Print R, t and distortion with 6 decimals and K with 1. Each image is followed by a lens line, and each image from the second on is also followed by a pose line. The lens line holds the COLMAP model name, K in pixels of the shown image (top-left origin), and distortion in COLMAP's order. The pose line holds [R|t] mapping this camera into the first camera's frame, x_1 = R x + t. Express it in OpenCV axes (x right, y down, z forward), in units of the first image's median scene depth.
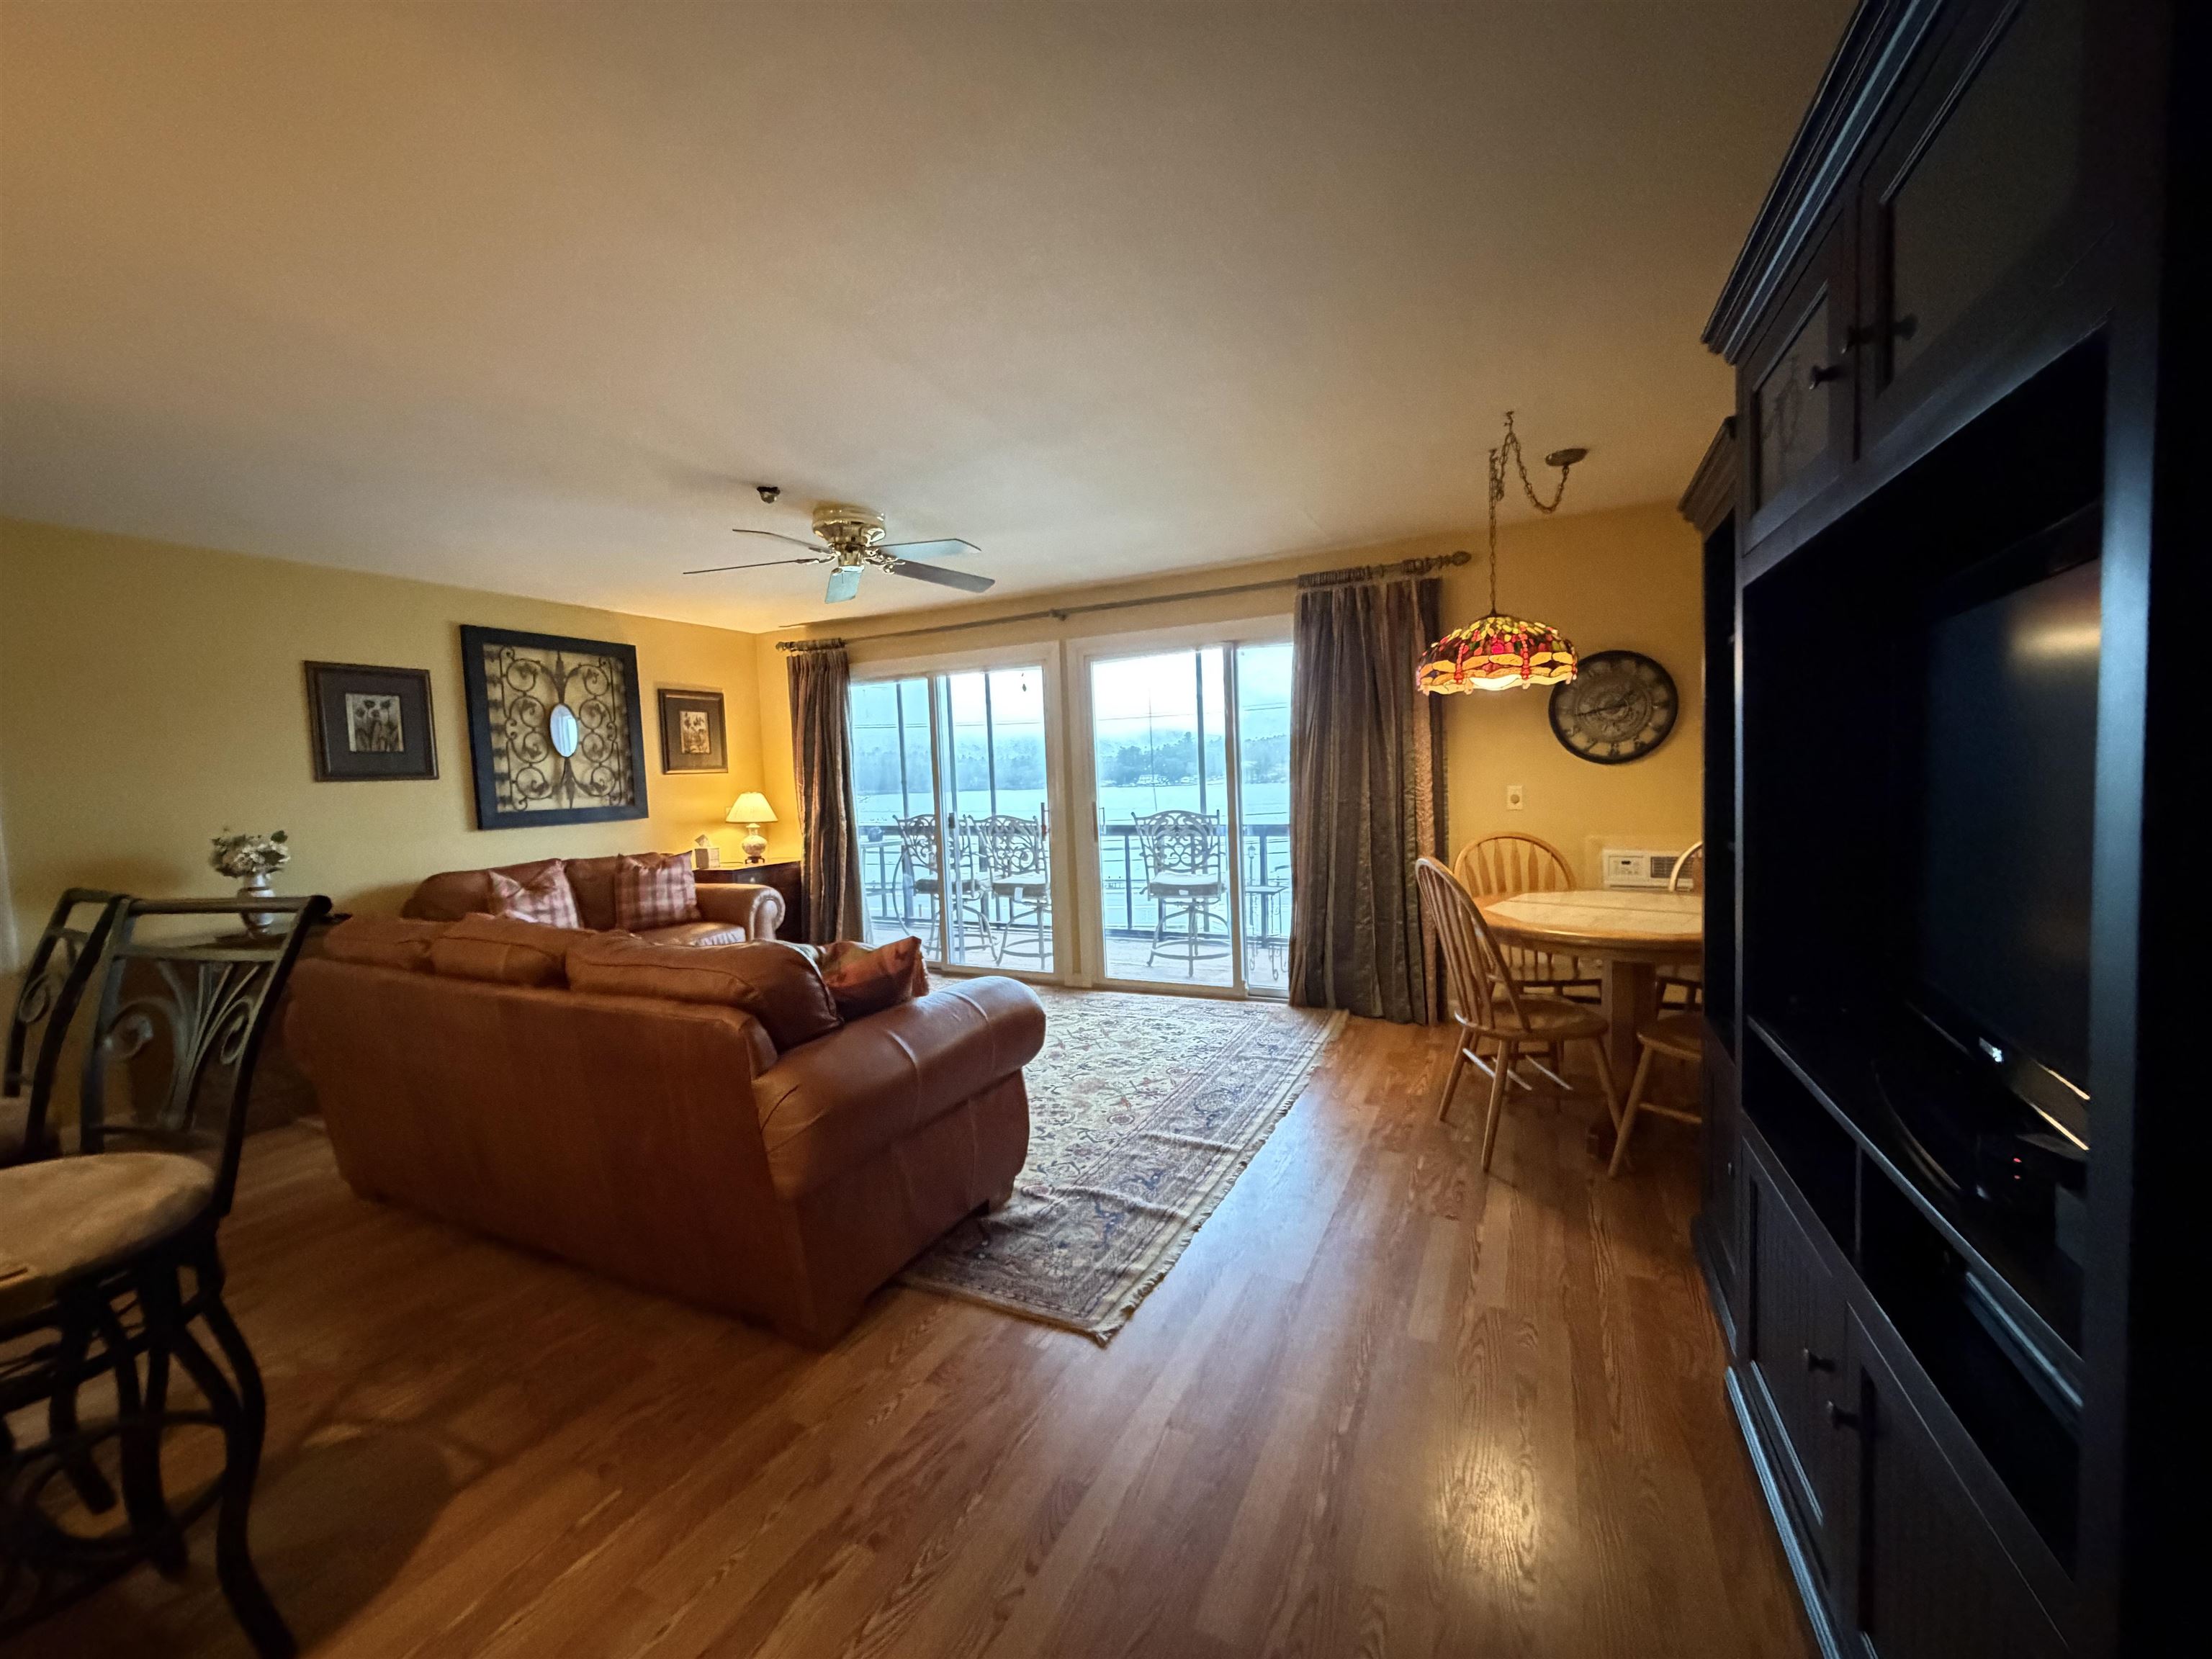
lens RADIAL K [[877.9, 0, 1103.7], [0, 877.9, 833.2], [0, 0, 1]] dist [0.000248, -0.000719]
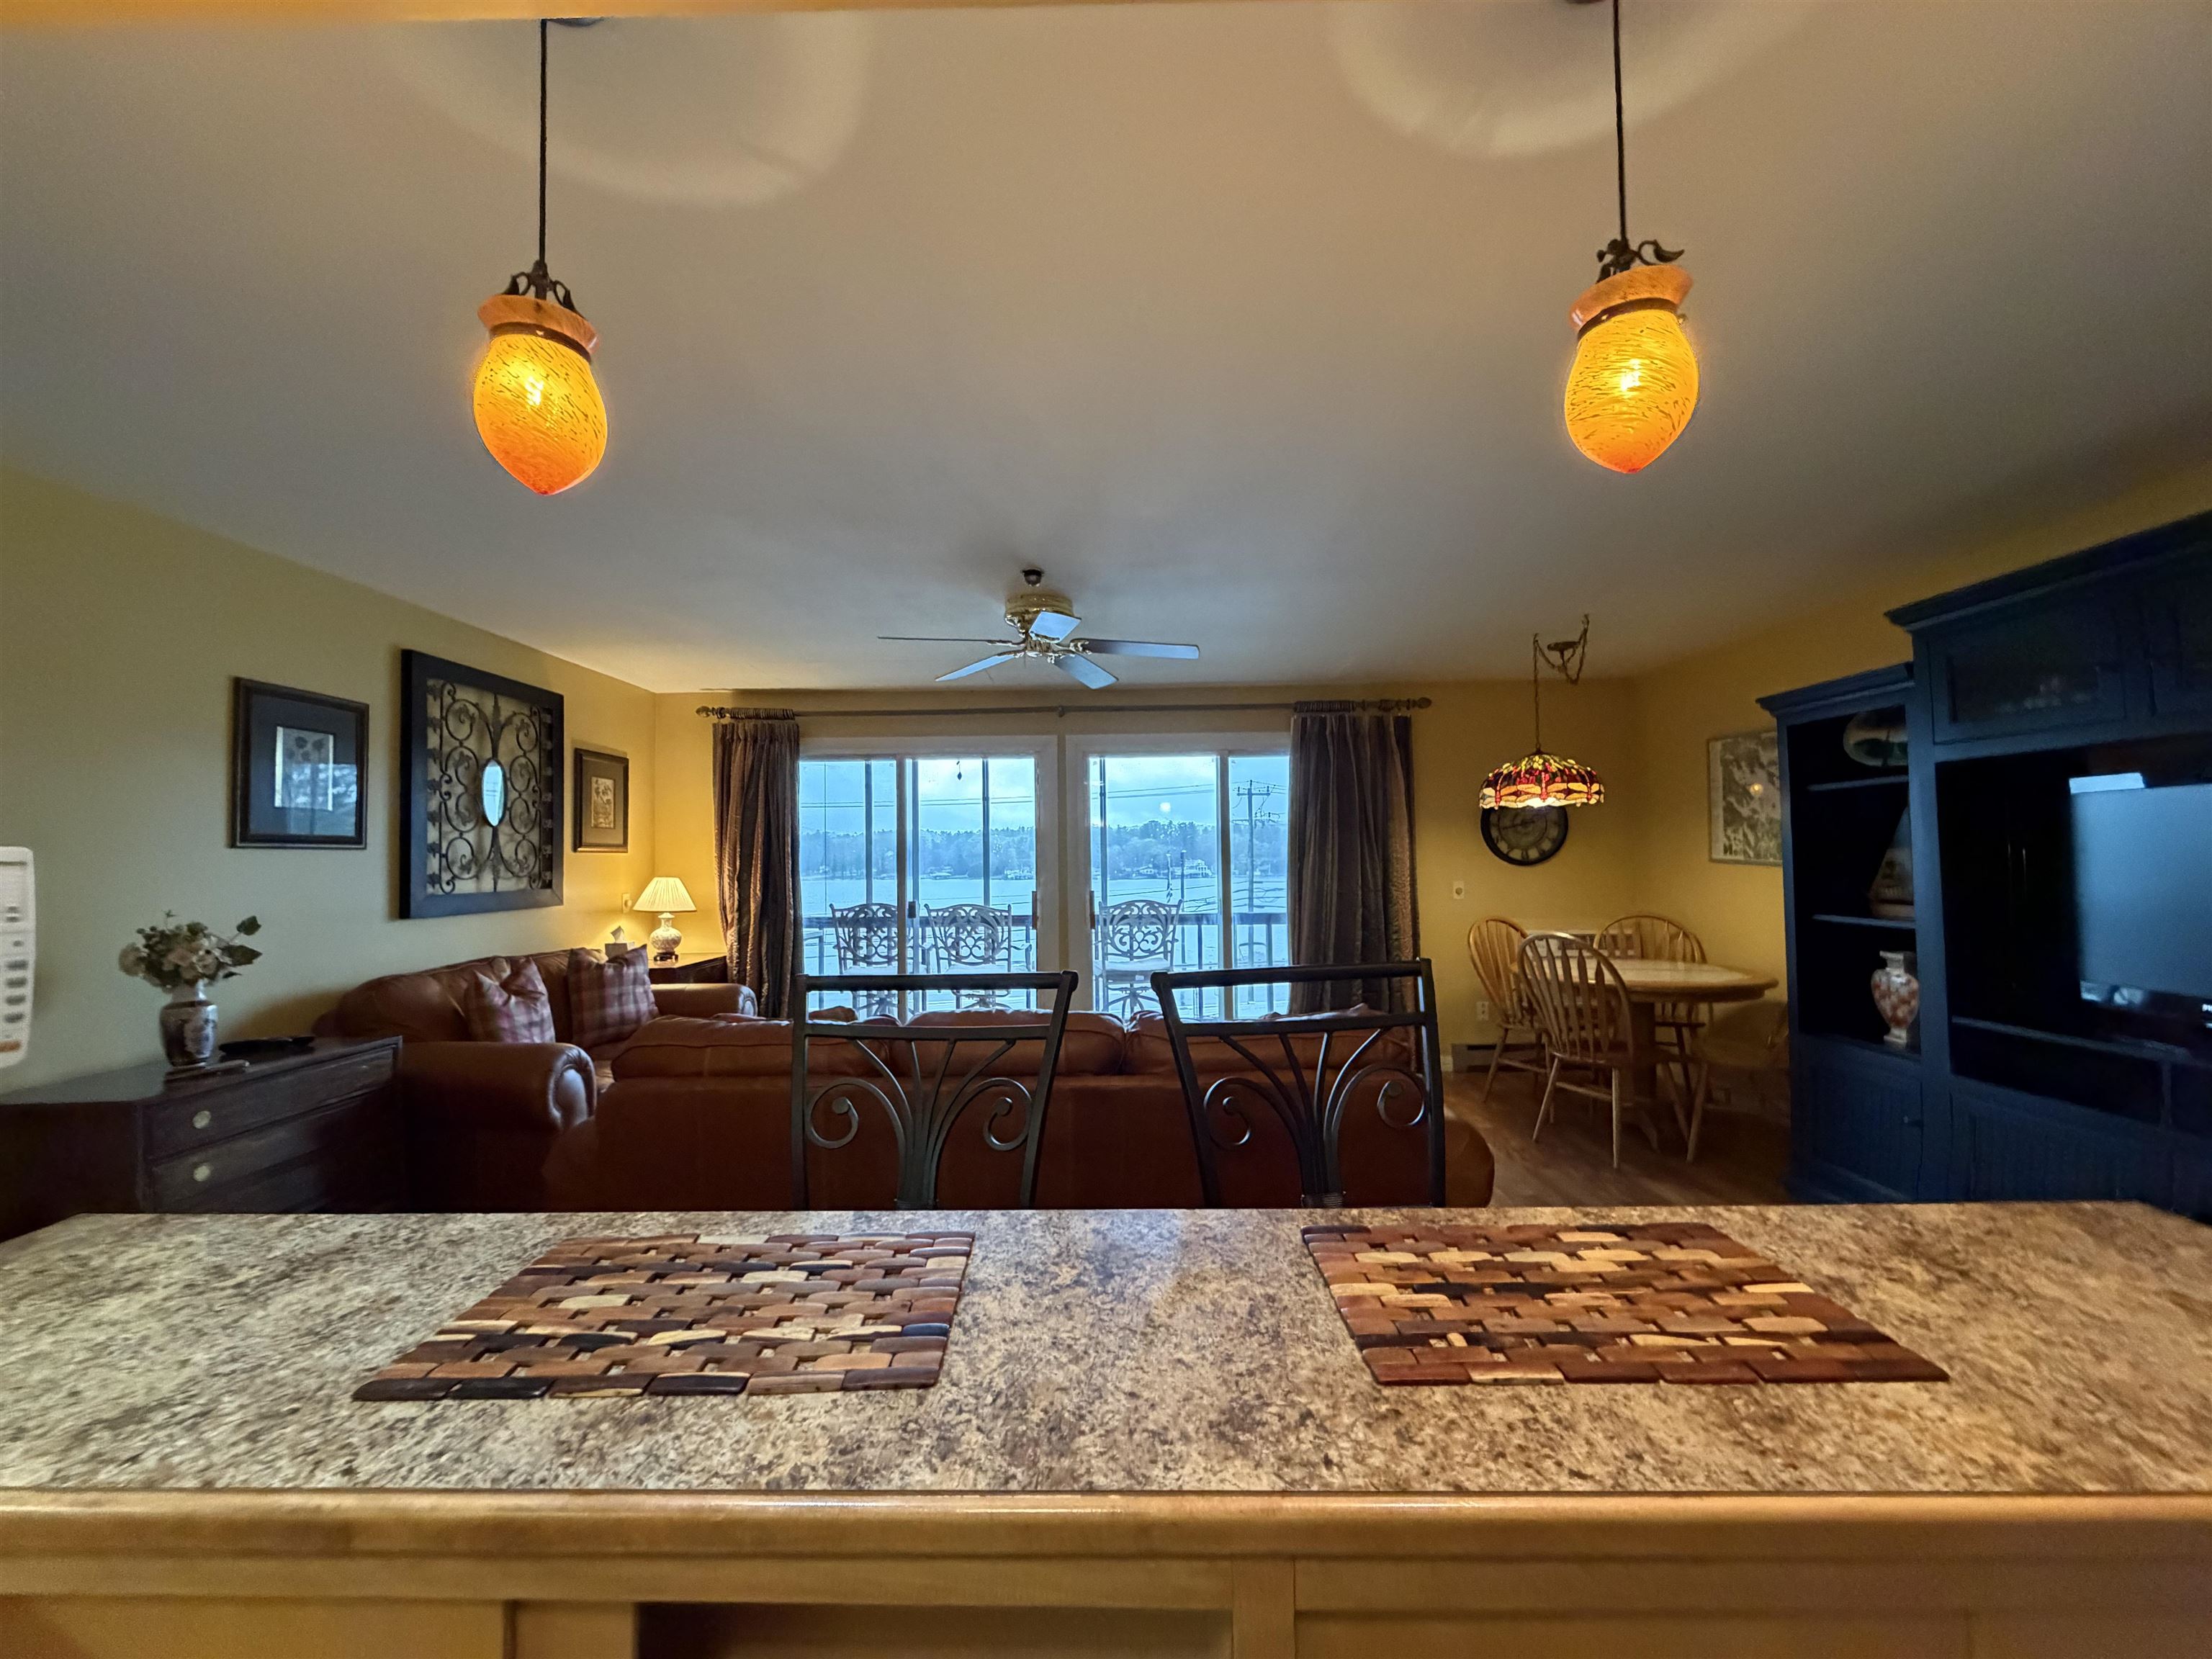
lens RADIAL K [[877.9, 0, 1104.0], [0, 877.9, 833.5], [0, 0, 1]] dist [0.000248, -0.000719]
pose [[0.900541, 0.039241, 0.432996, -0.476707], [0.008679, 0.994097, -0.108143, 0.009706], [-0.434684, 0.101145, 0.894885, 0.061747]]
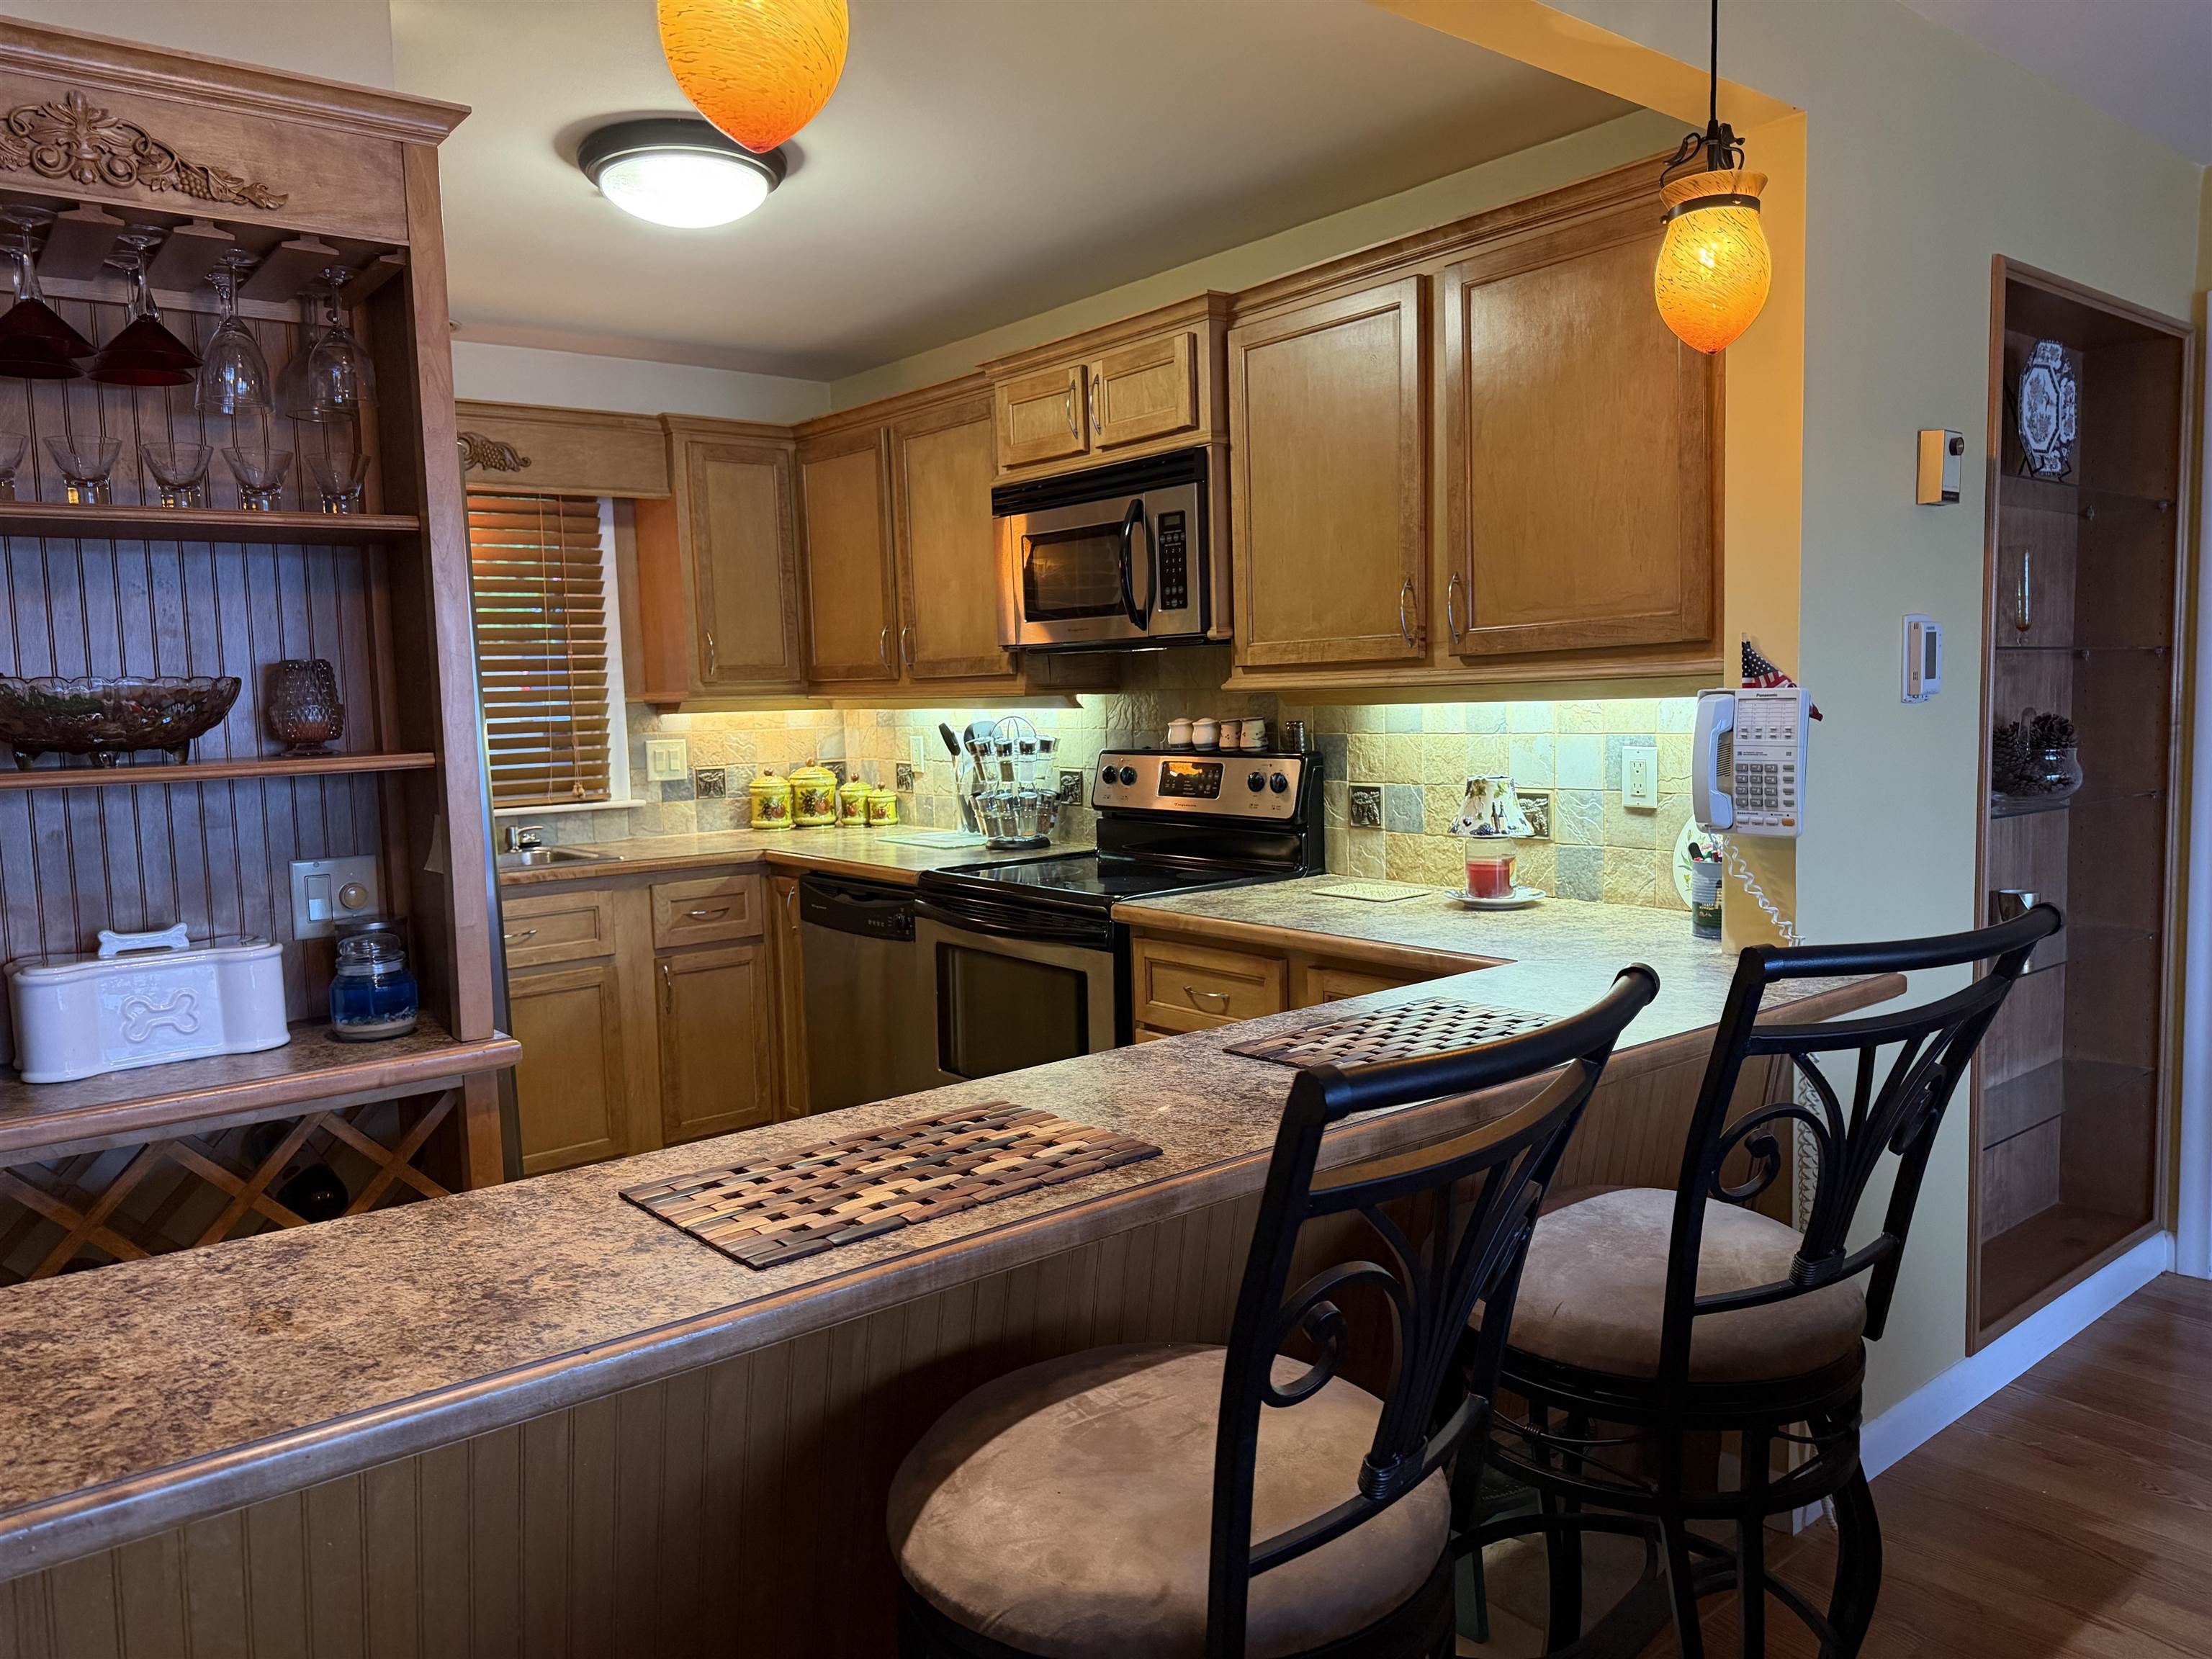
lens RADIAL K [[1550.7, 0, 1103.1], [0, 1550.7, 834.7], [0, 0, 1]] dist [0.083253, -0.098594]
pose [[-0.414549, 0.130822, -0.900575, -0.082194], [-0.020108, 0.988055, 0.152785, -0.033546], [0.909805, 0.081446, -0.406967, 0.329390]]
